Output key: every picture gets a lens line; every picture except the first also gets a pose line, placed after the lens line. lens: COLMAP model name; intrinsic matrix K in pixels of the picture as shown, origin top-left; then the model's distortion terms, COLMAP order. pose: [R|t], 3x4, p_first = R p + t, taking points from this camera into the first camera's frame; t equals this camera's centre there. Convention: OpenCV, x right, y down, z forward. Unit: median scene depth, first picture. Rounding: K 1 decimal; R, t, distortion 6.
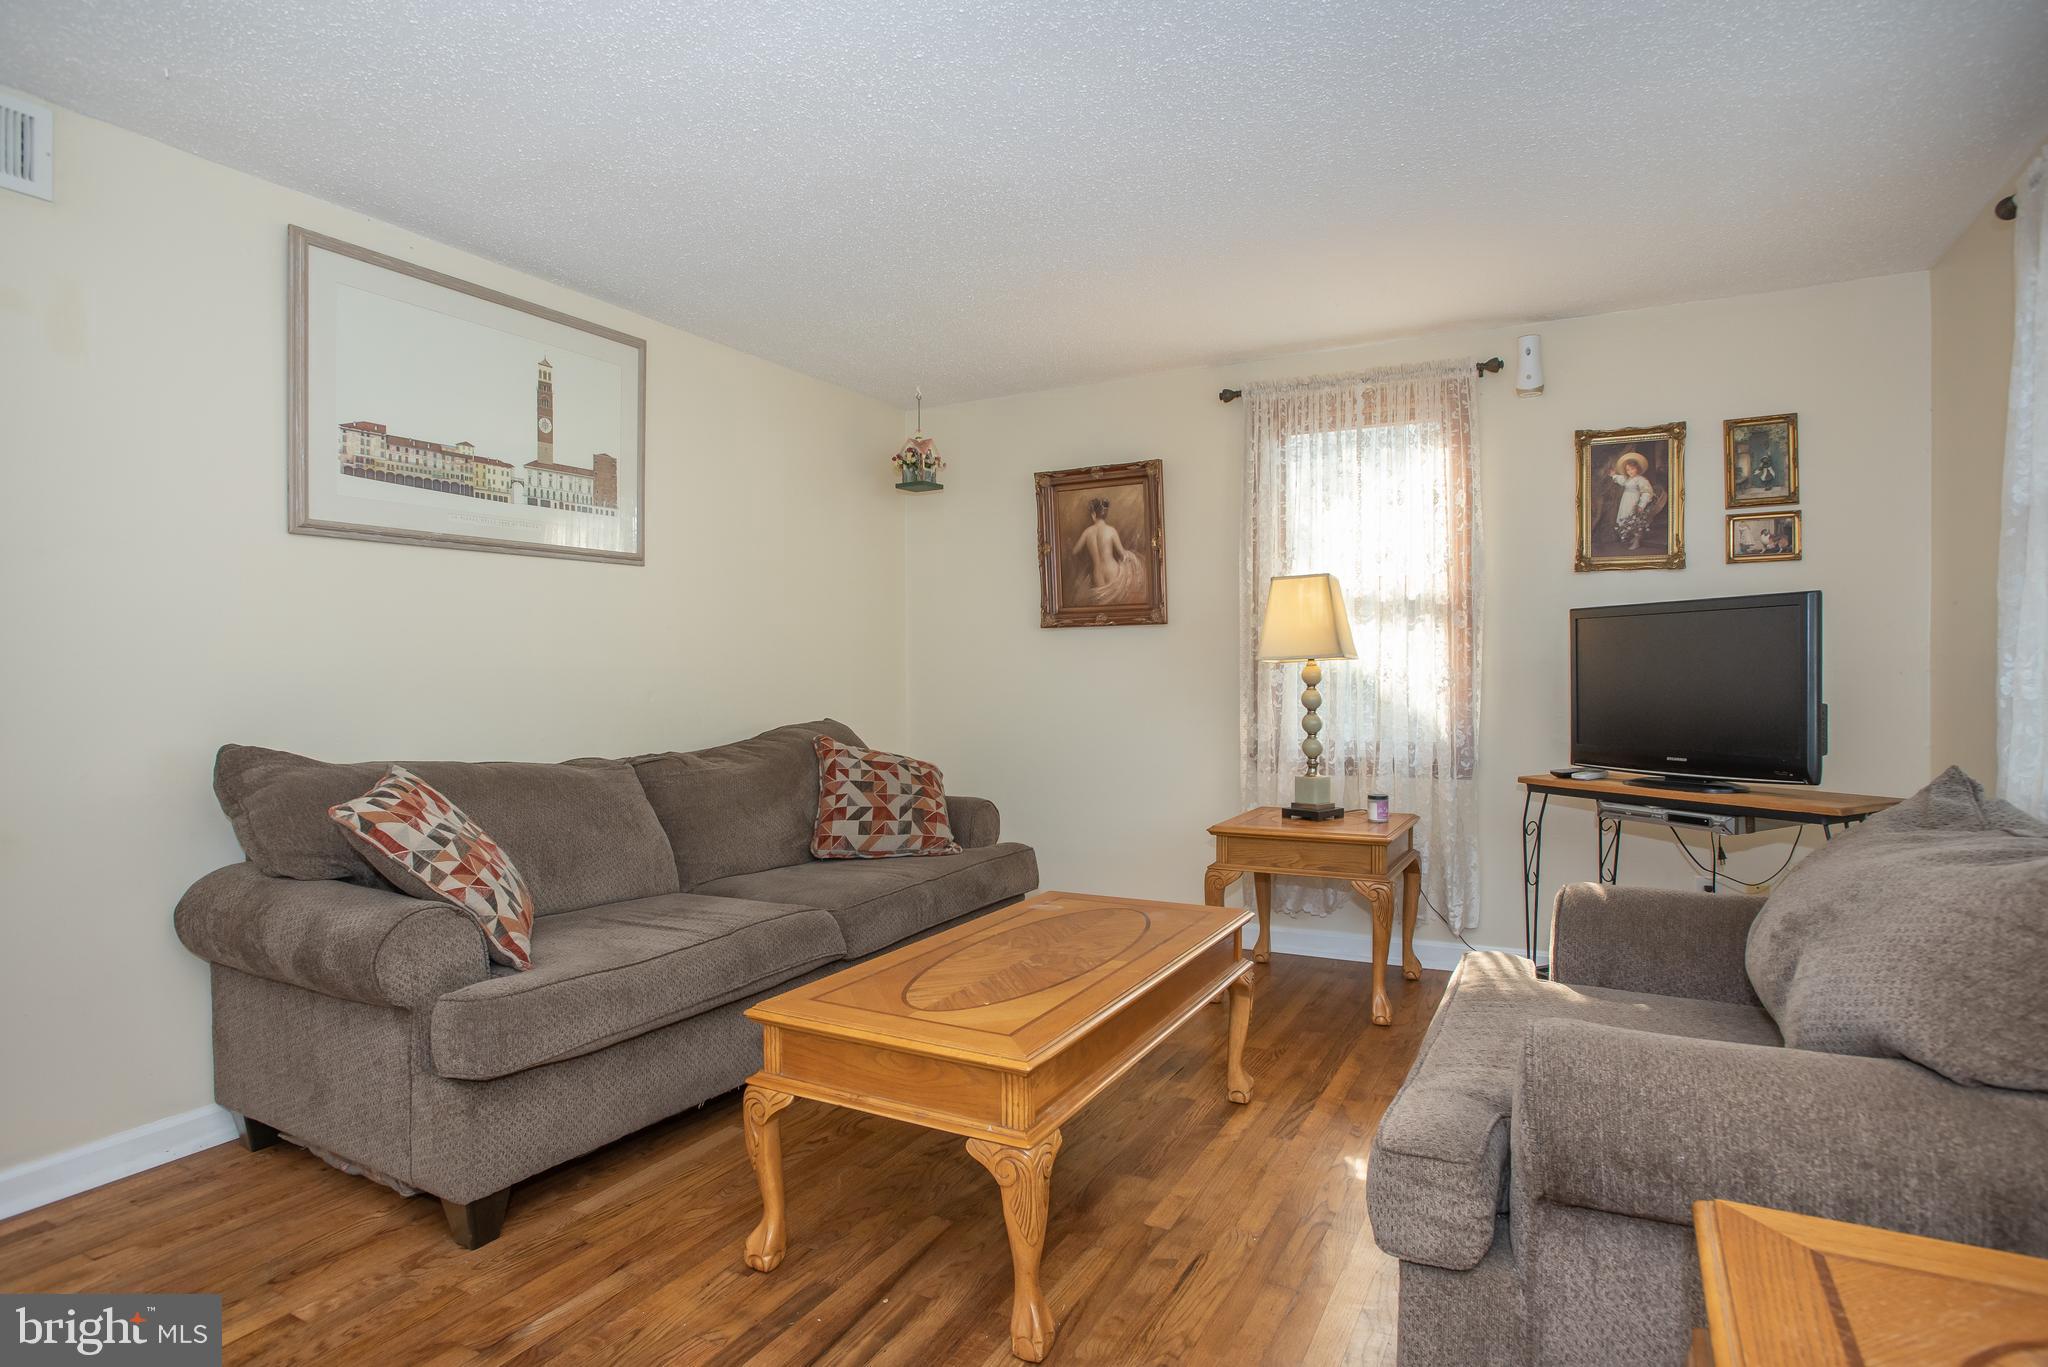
lens RADIAL K [[1062.7, 0, 1021.5], [0, 1062.7, 685.4], [0, 0, 1]] dist [-0.075453, 0.040451]
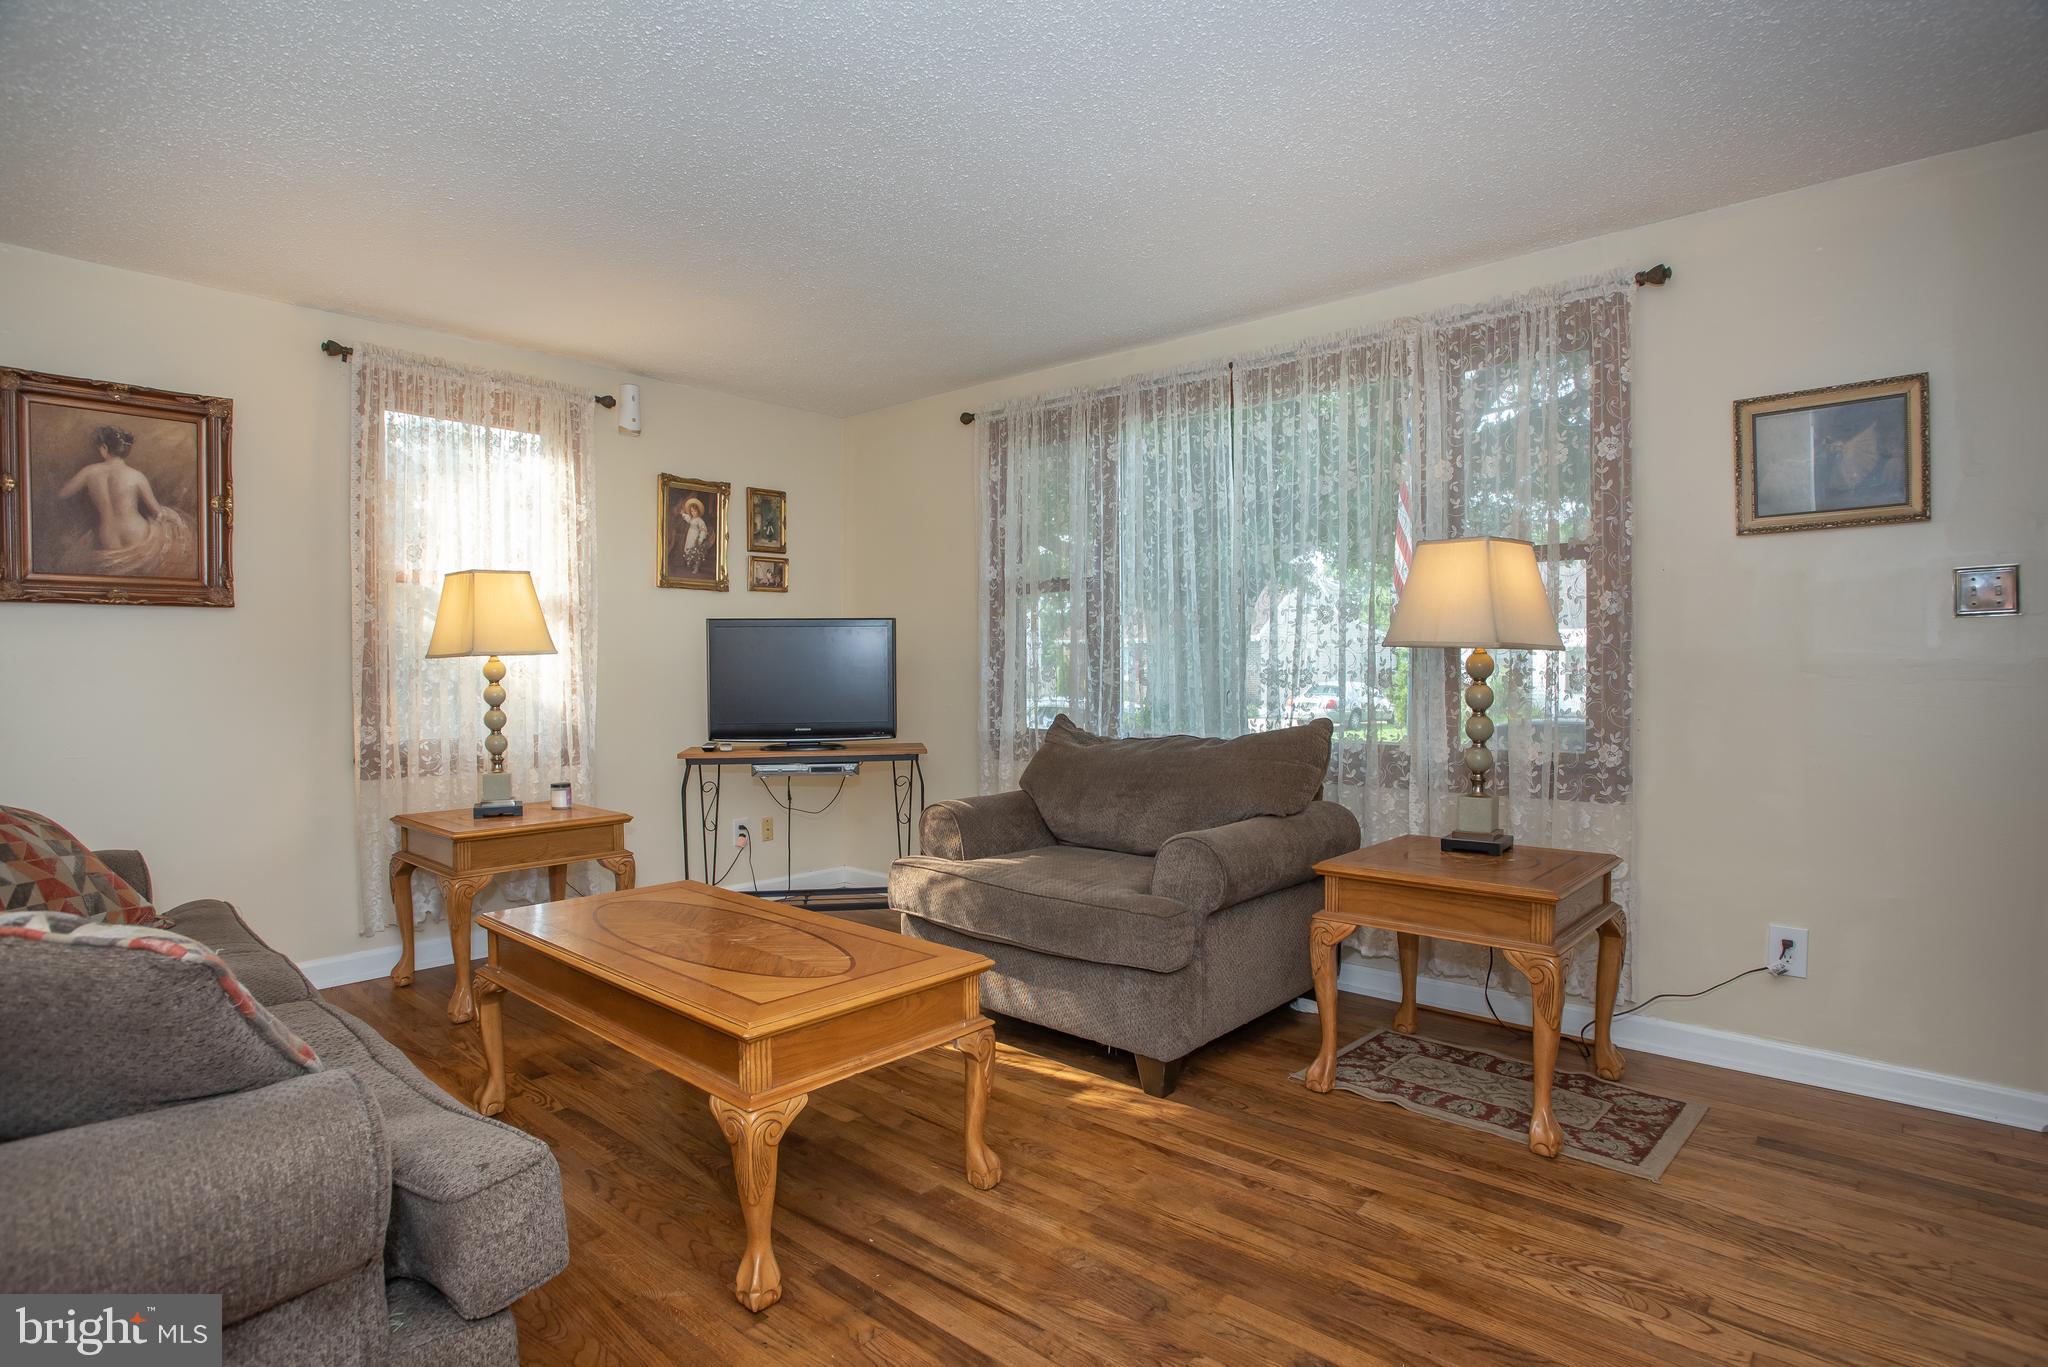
lens RADIAL K [[1062.7, 0, 1021.5], [0, 1062.7, 685.4], [0, 0, 1]] dist [-0.075453, 0.040451]
pose [[0.238826, -0.010848, 0.971002, -0.587008], [0.012970, 0.999884, 0.007980, 0.002506], [-0.970976, 0.010688, 0.238939, 0.297234]]
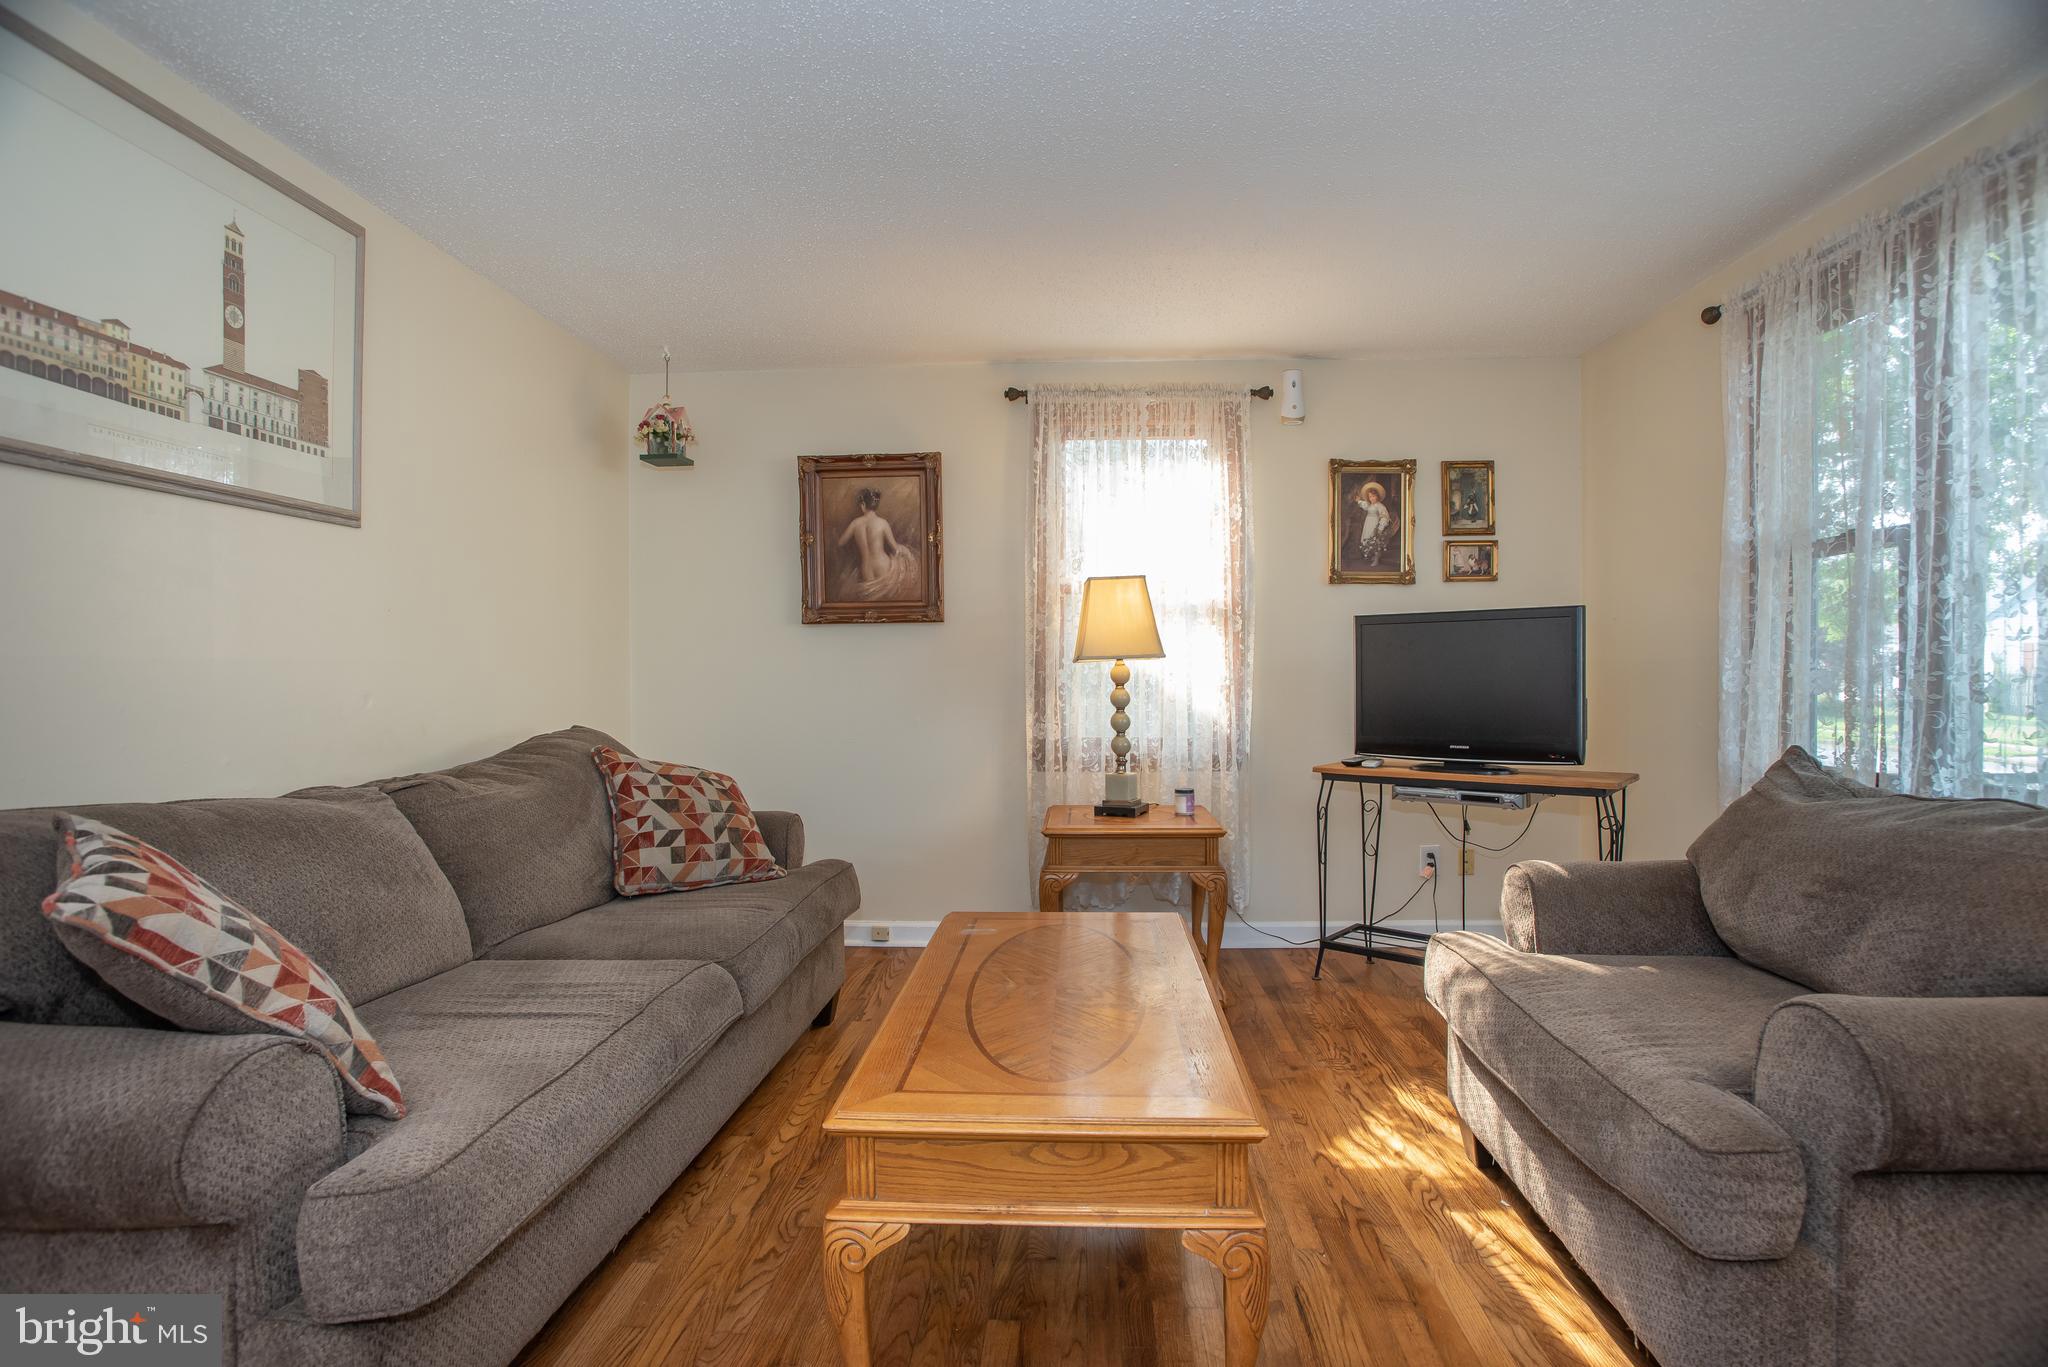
lens RADIAL K [[1001.8, 0, 1024.4], [0, 1001.8, 689.3], [0, 0, 1]] dist [-0.064646, 0.023414]
pose [[0.903542, -0.003794, 0.428482, -0.235554], [0.002785, 0.999992, 0.002982, 0.001417], [-0.428490, -0.001501, 0.903545, 0.170257]]
